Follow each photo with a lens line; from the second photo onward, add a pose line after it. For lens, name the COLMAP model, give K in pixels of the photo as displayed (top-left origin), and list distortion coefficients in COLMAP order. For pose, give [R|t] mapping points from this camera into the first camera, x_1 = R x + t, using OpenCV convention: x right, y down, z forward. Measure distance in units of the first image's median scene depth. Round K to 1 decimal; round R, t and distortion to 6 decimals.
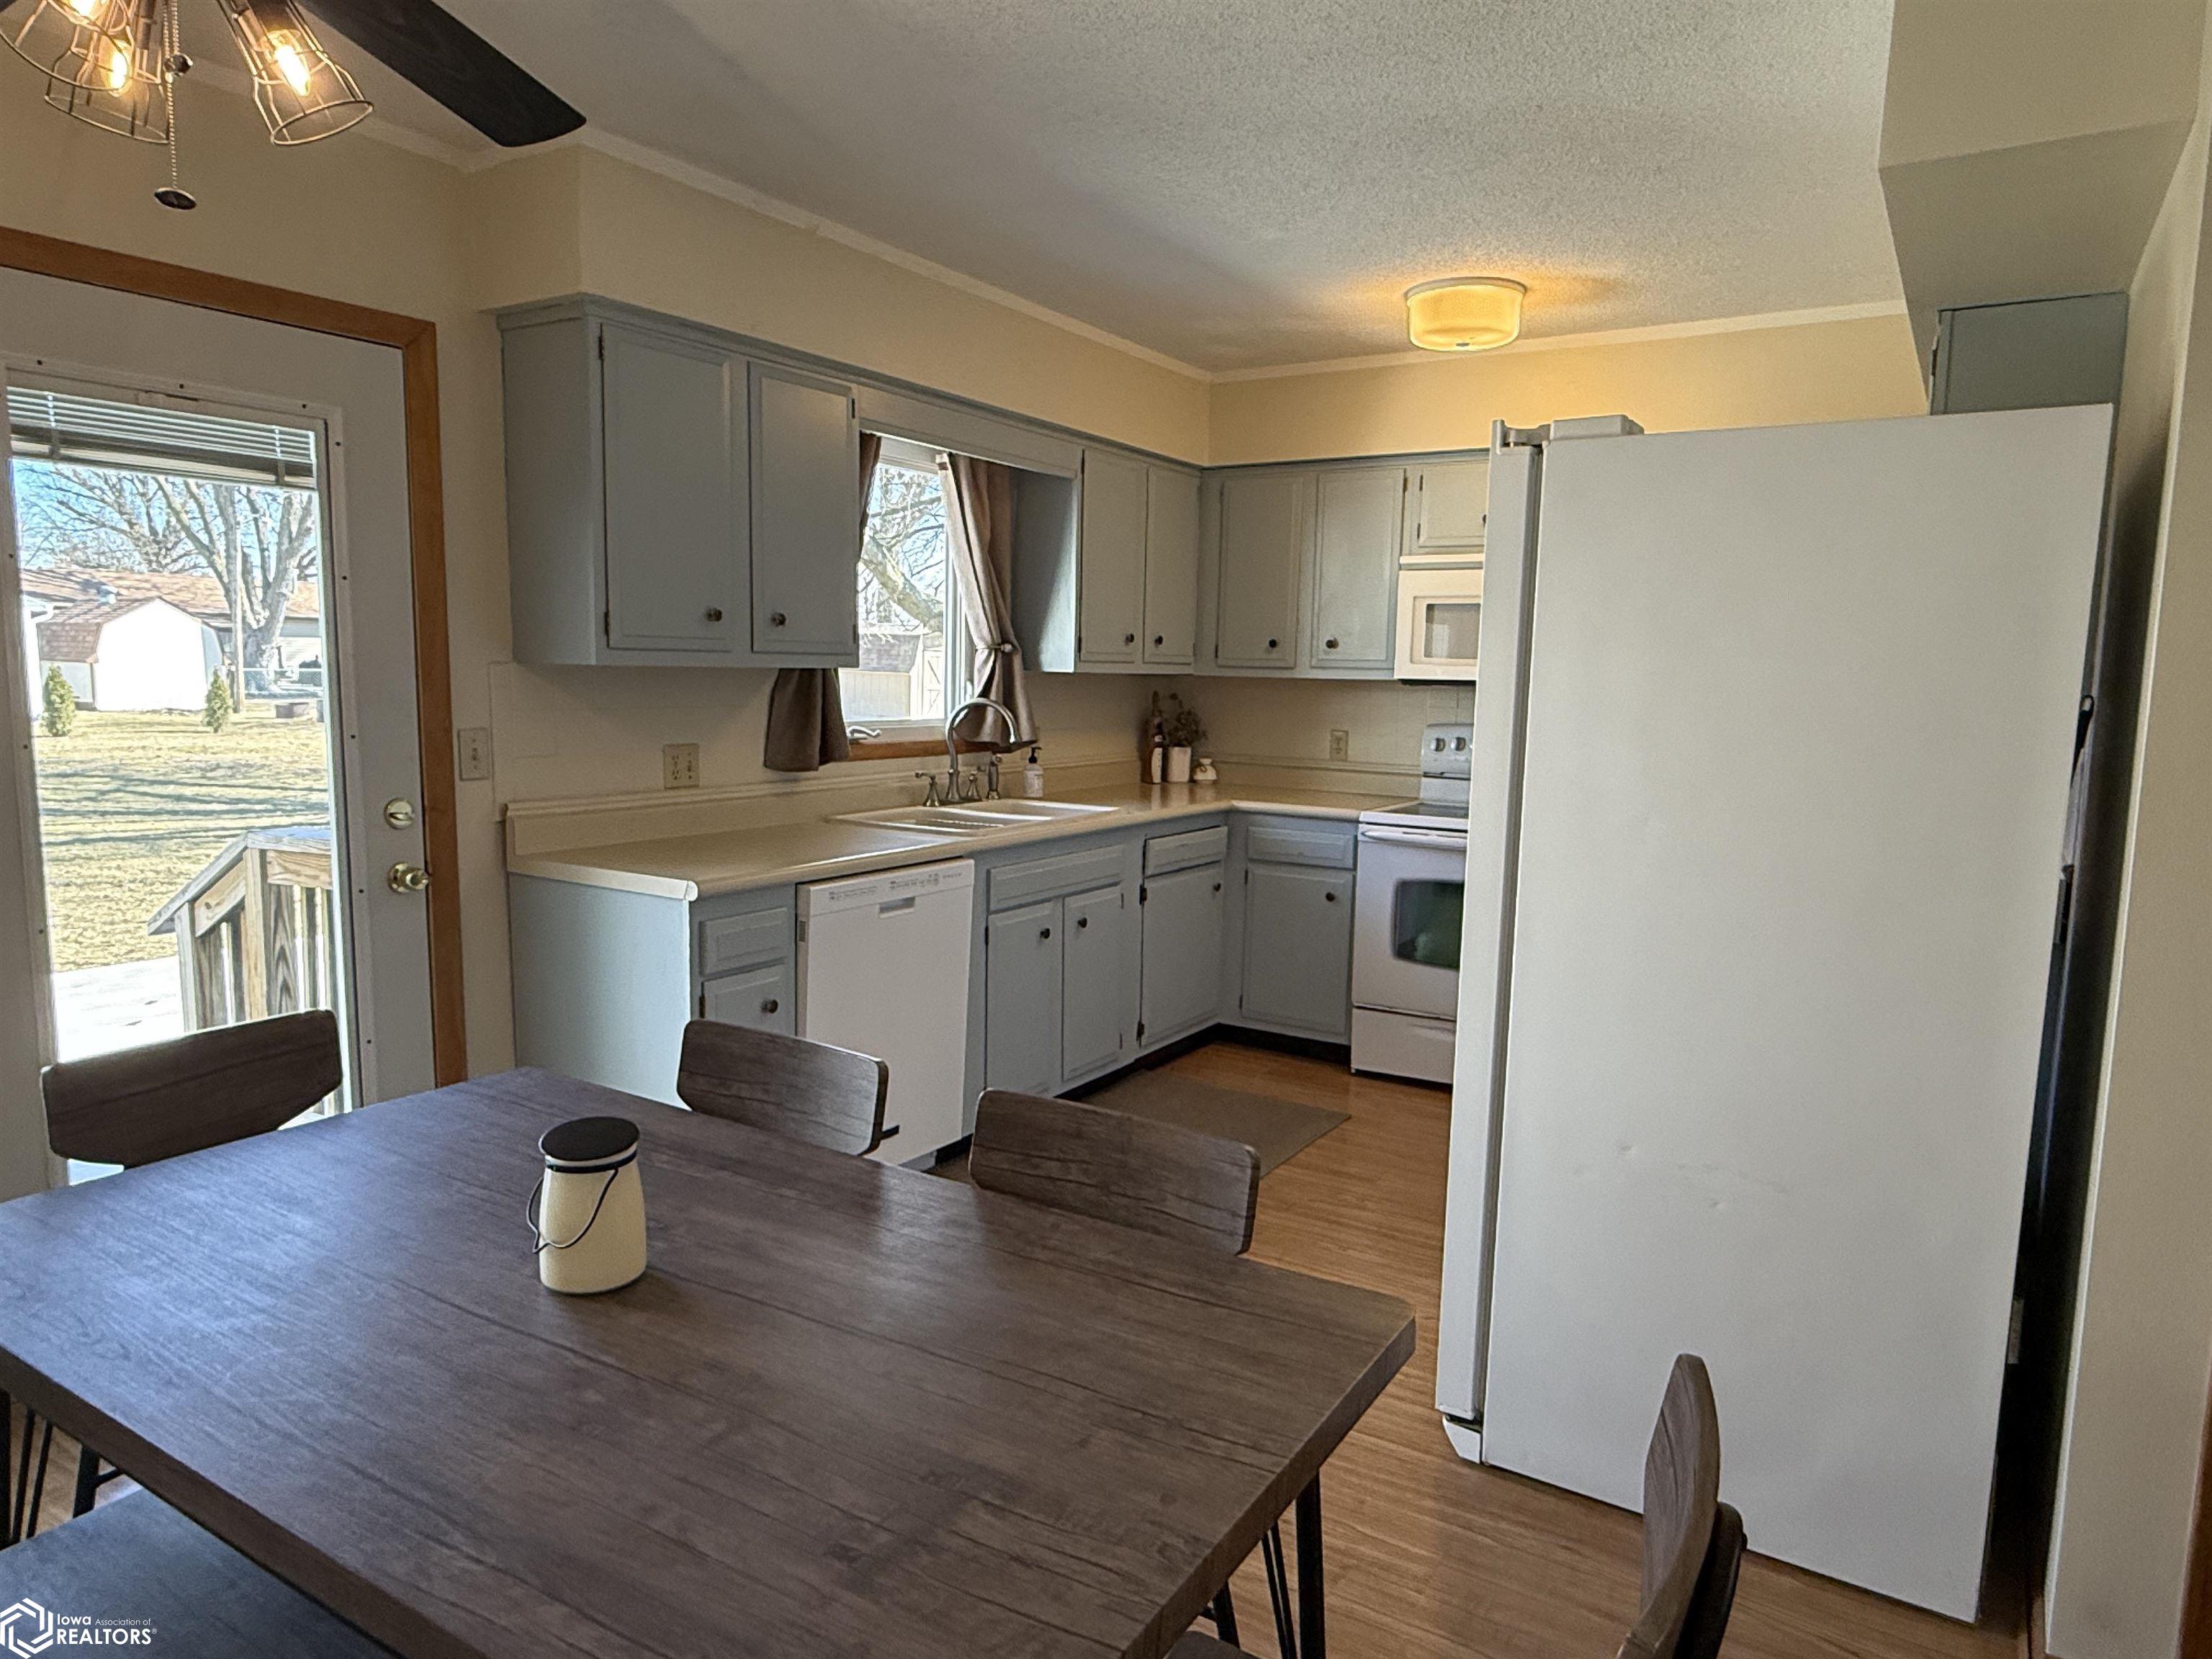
lens RADIAL K [[1379.6, 0, 1091.8], [0, 1379.6, 834.2], [0, 0, 1]] dist [-0.003441, 0.000150]
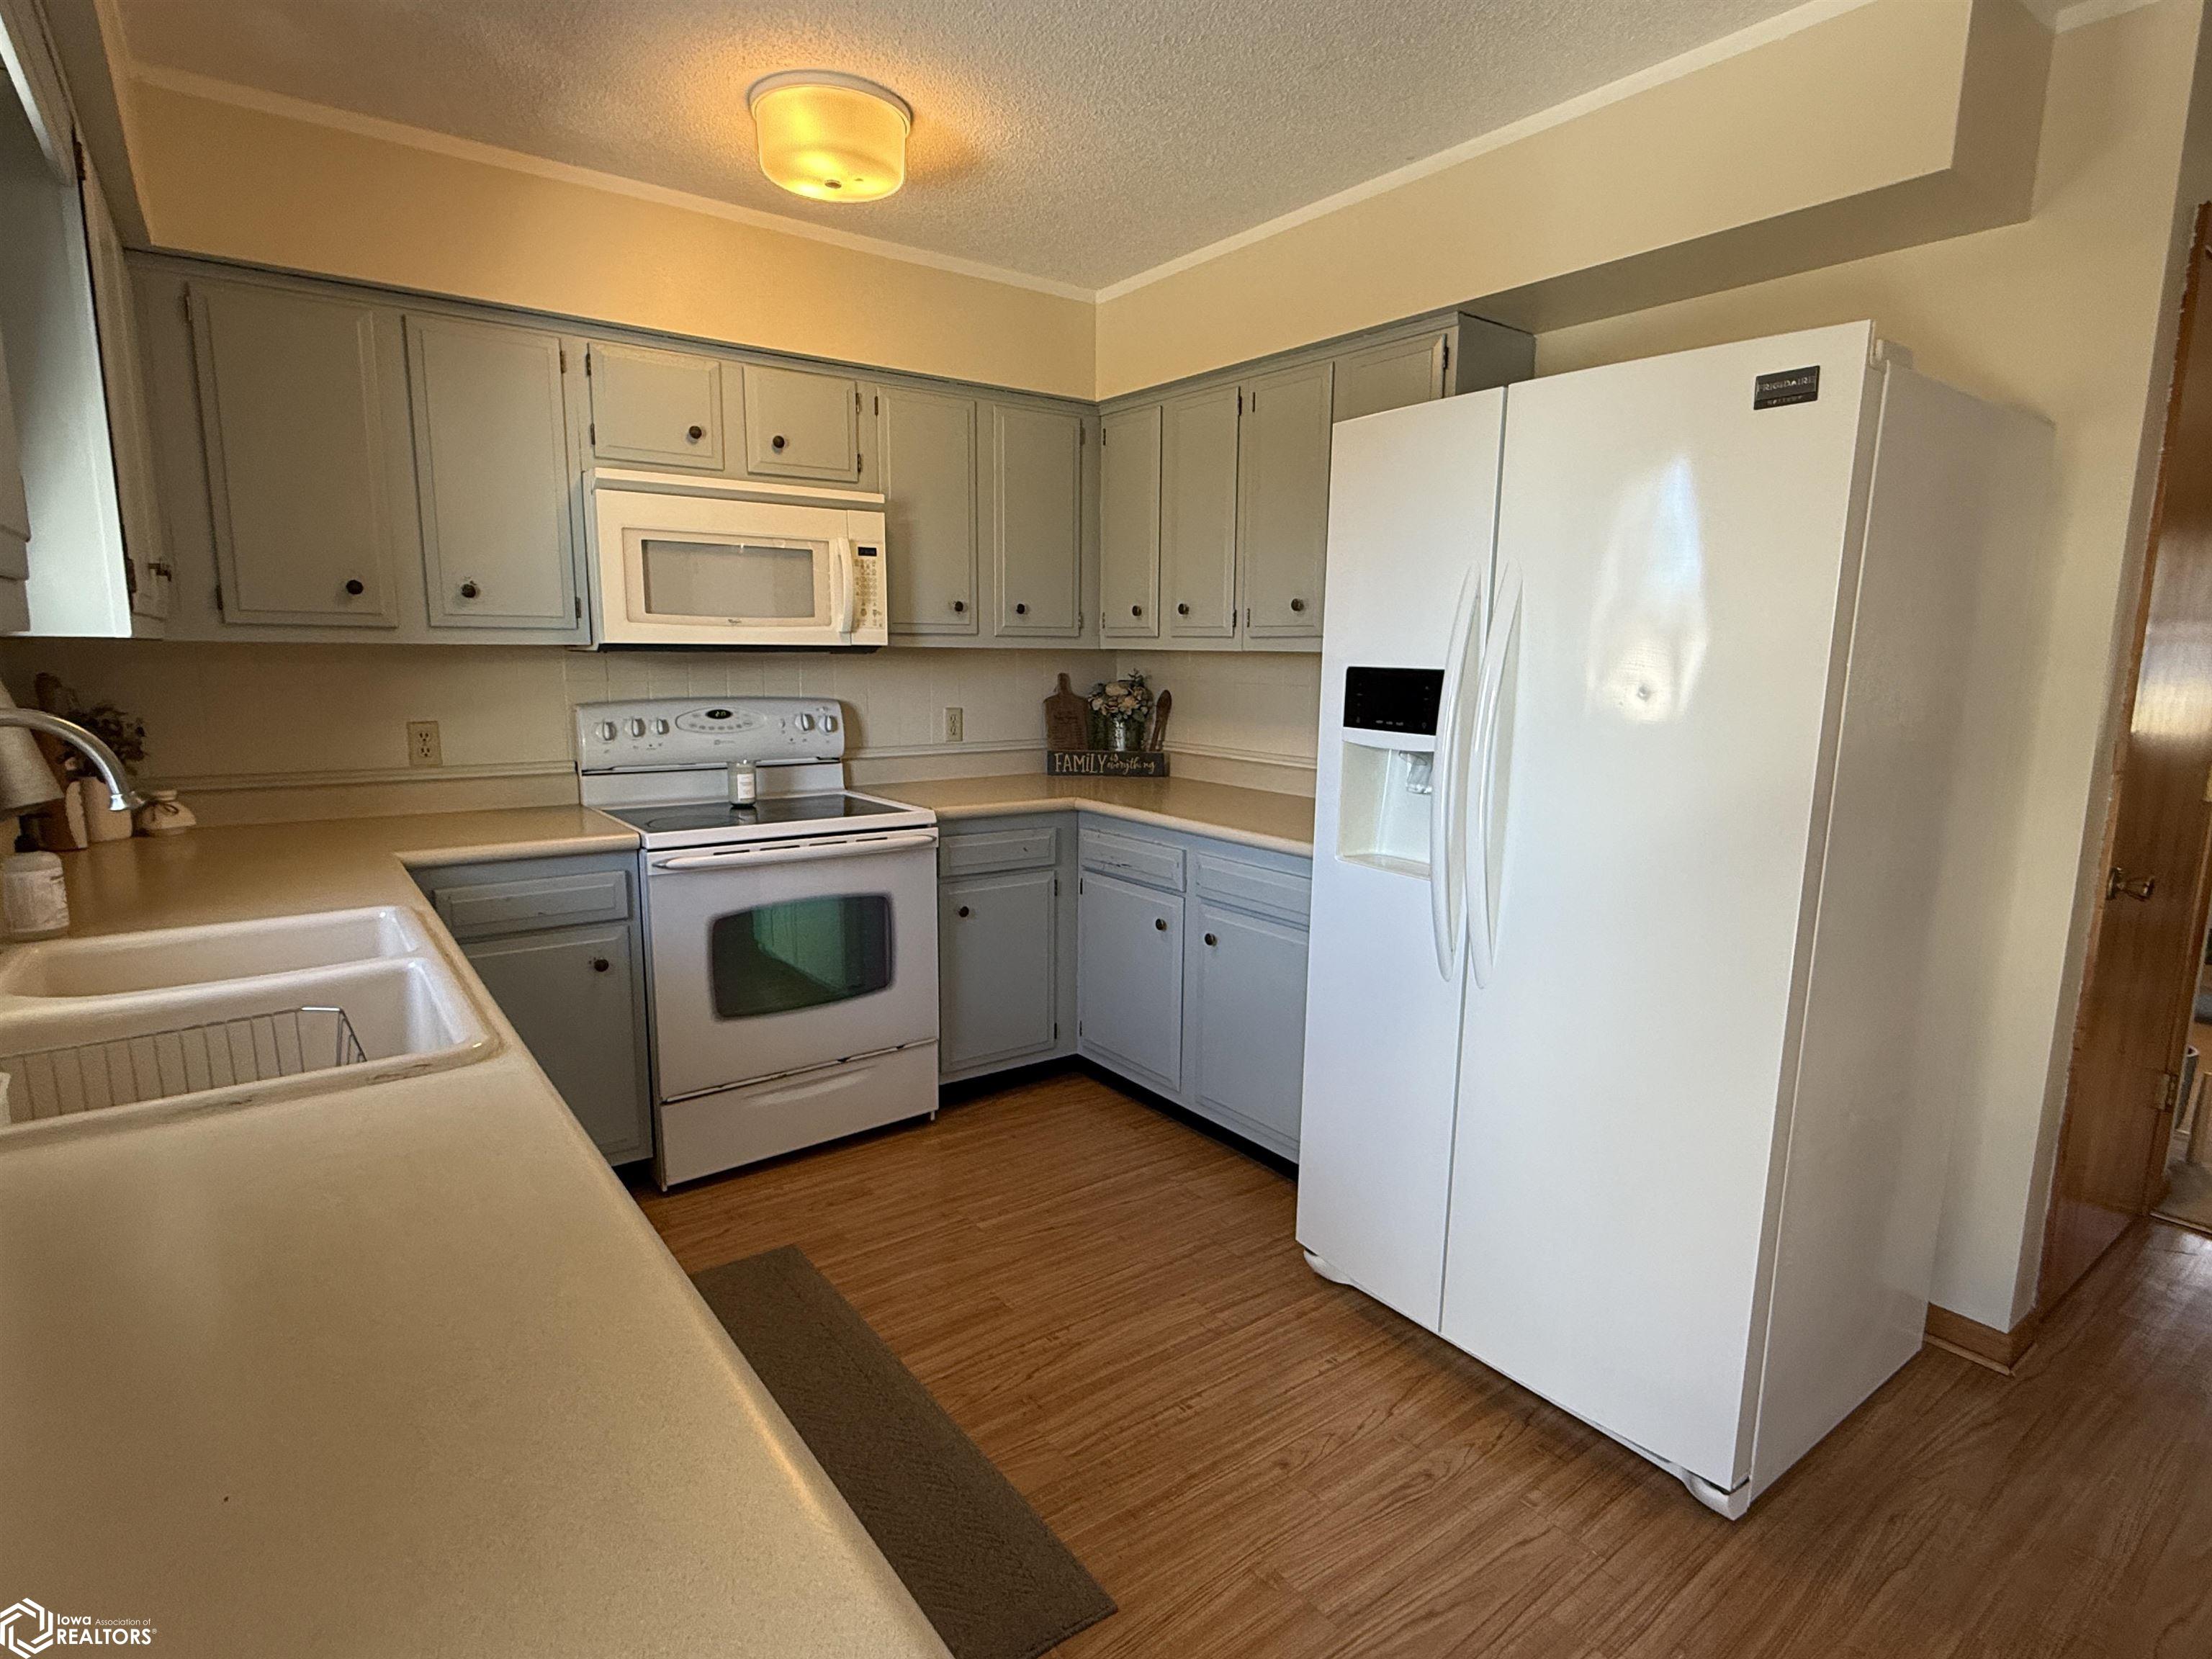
lens RADIAL K [[1144.1, 0, 1106.0], [0, 1144.1, 829.5], [0, 0, 1]] dist [0.000855, 0.000157]
pose [[0.357702, -0.163354, 0.919437, -0.307474], [0.112729, 0.984935, 0.131134, -0.082785], [-0.927007, 0.056741, 0.370728, 0.684165]]
